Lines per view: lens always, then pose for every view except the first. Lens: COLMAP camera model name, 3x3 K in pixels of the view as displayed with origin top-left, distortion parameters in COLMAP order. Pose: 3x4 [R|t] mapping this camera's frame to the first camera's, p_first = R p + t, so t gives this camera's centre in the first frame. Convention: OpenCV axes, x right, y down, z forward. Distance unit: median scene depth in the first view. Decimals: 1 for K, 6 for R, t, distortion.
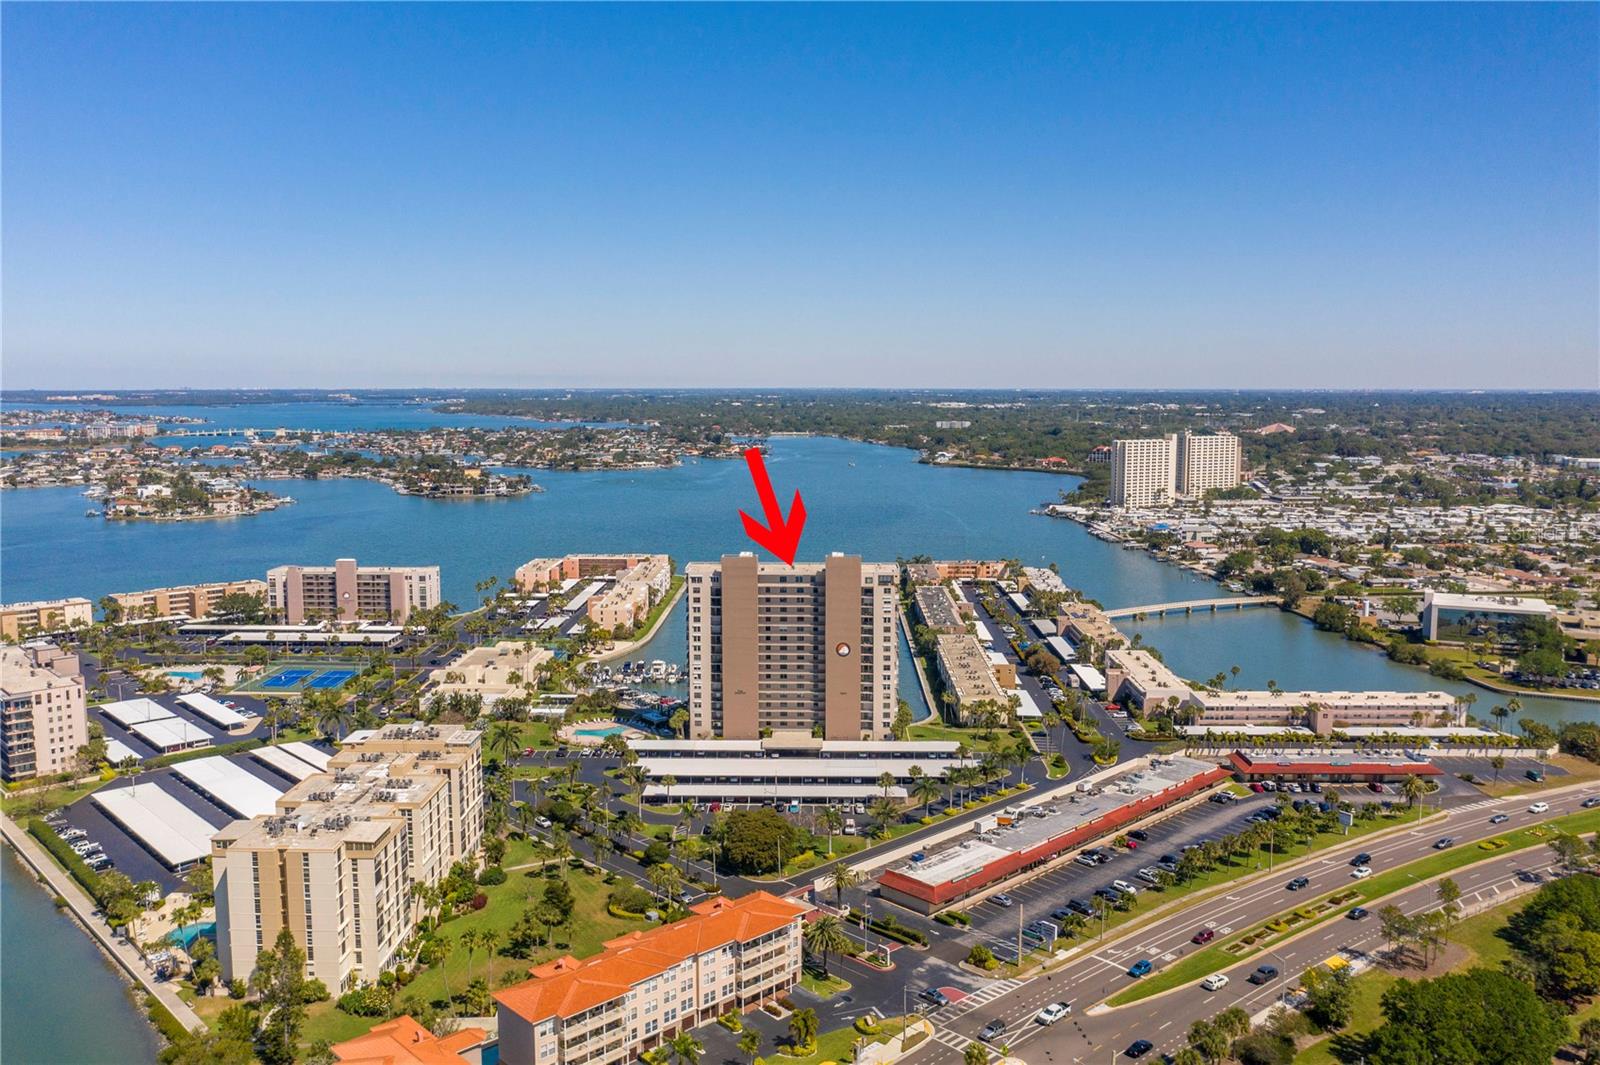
lens RADIAL K [[1247.8, 0, 800.0], [0, 1247.8, 532.5], [0, 0, 1]] dist [-0.008348, -0.001411]
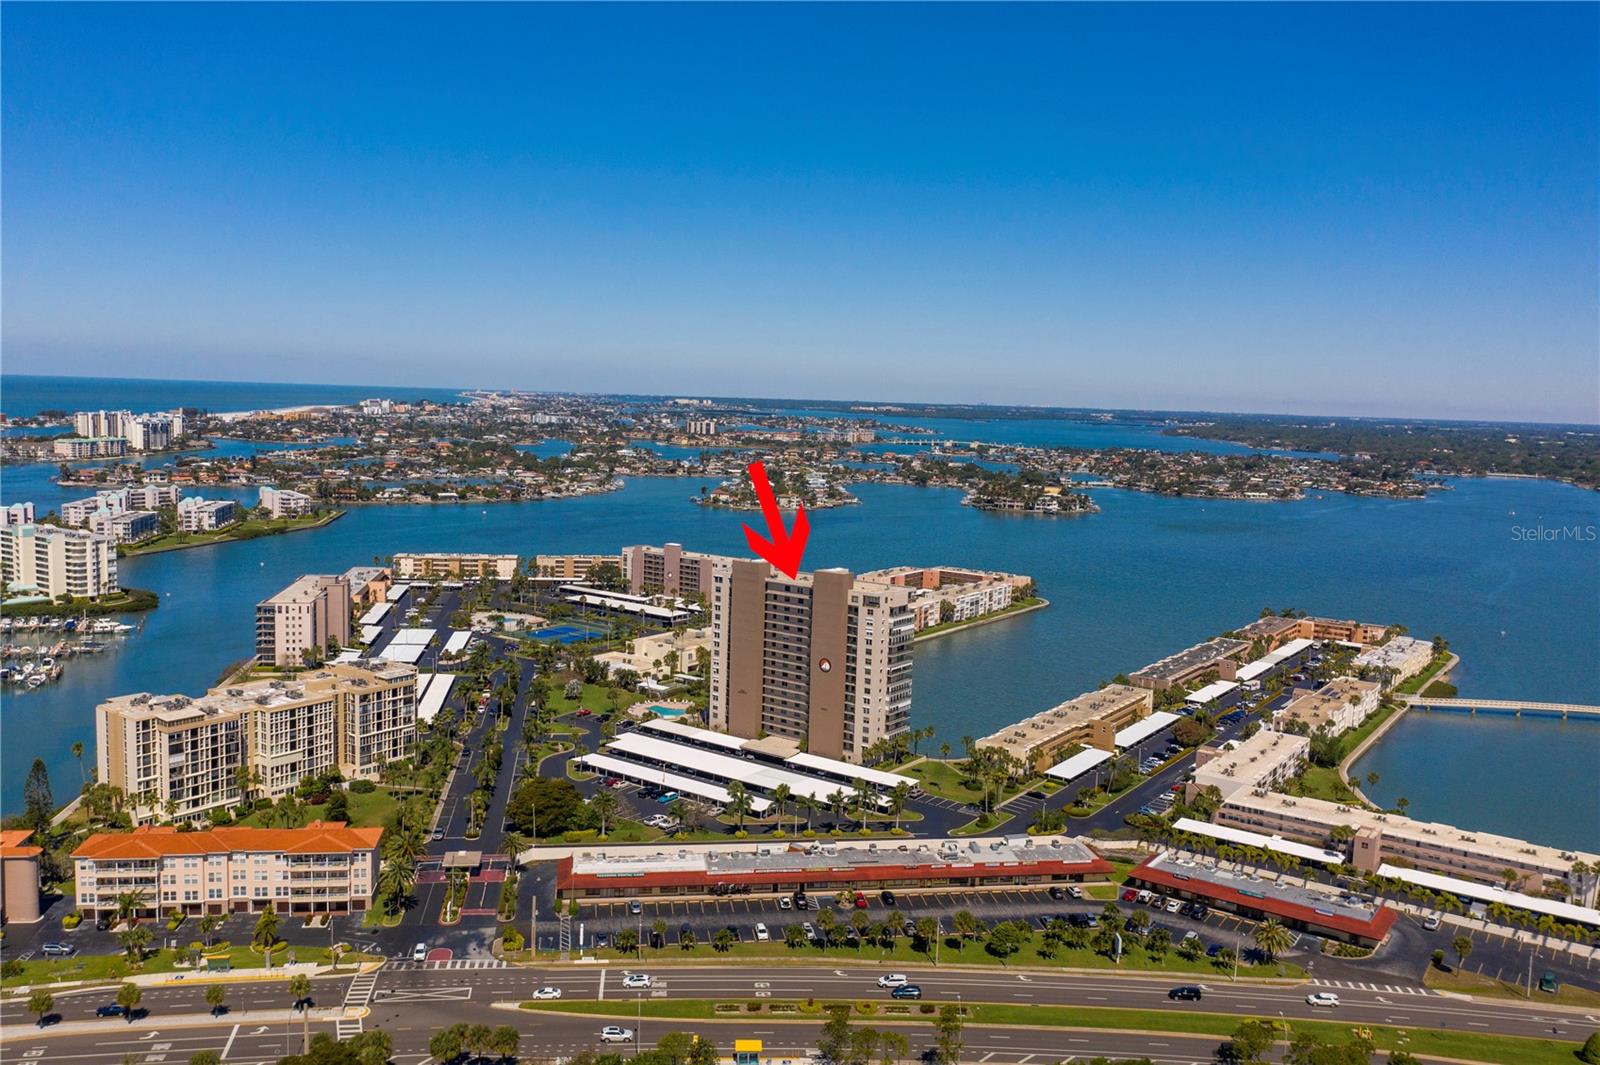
lens RADIAL K [[1247.8, 0, 800.0], [0, 1247.8, 532.5], [0, 0, 1]] dist [-0.008348, -0.001411]
pose [[0.821138, 0.087575, -0.563971, 0.561649], [-0.097711, 0.995139, 0.012261, -0.021463], [0.562303, 0.045039, 0.825704, 0.158933]]
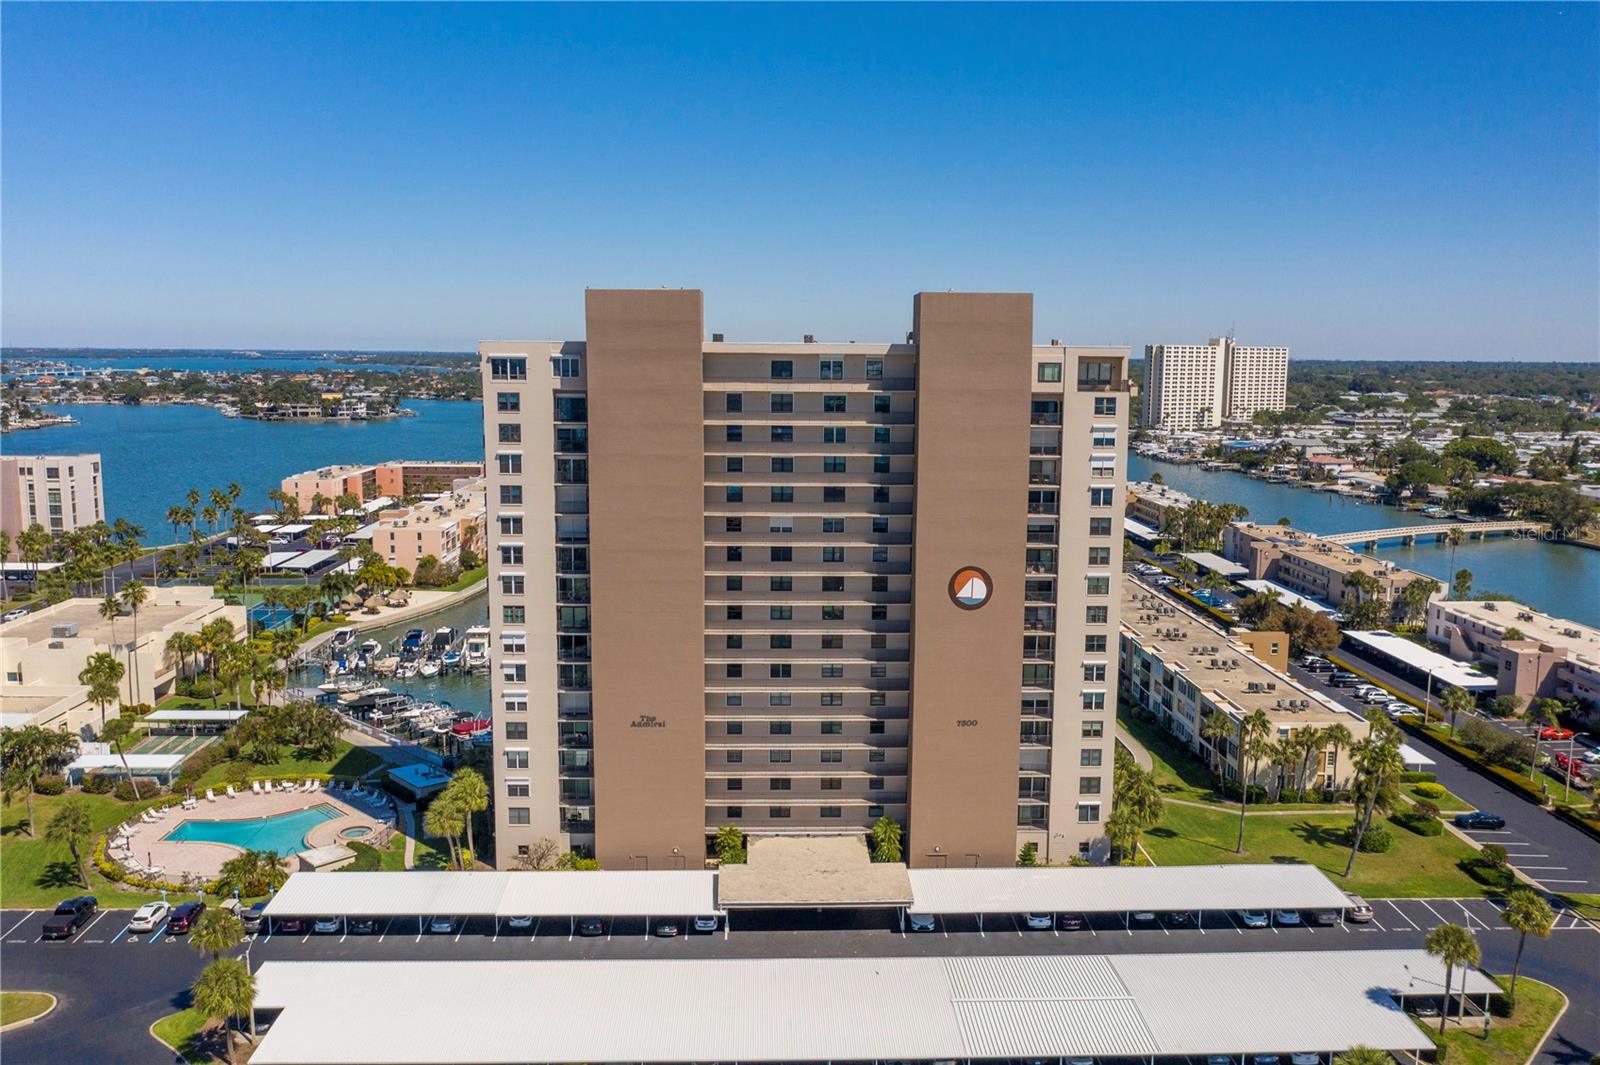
lens RADIAL K [[1265.6, 0, 800.0], [0, 1265.6, 532.5], [0, 0, 1]] dist [-0.024007, -0.001321]
pose [[0.998417, 0.000765, 0.056237, -0.026888], [-0.002218, 0.999665, 0.025769, 0.070324], [-0.056198, -0.025853, 0.998085, 0.668281]]
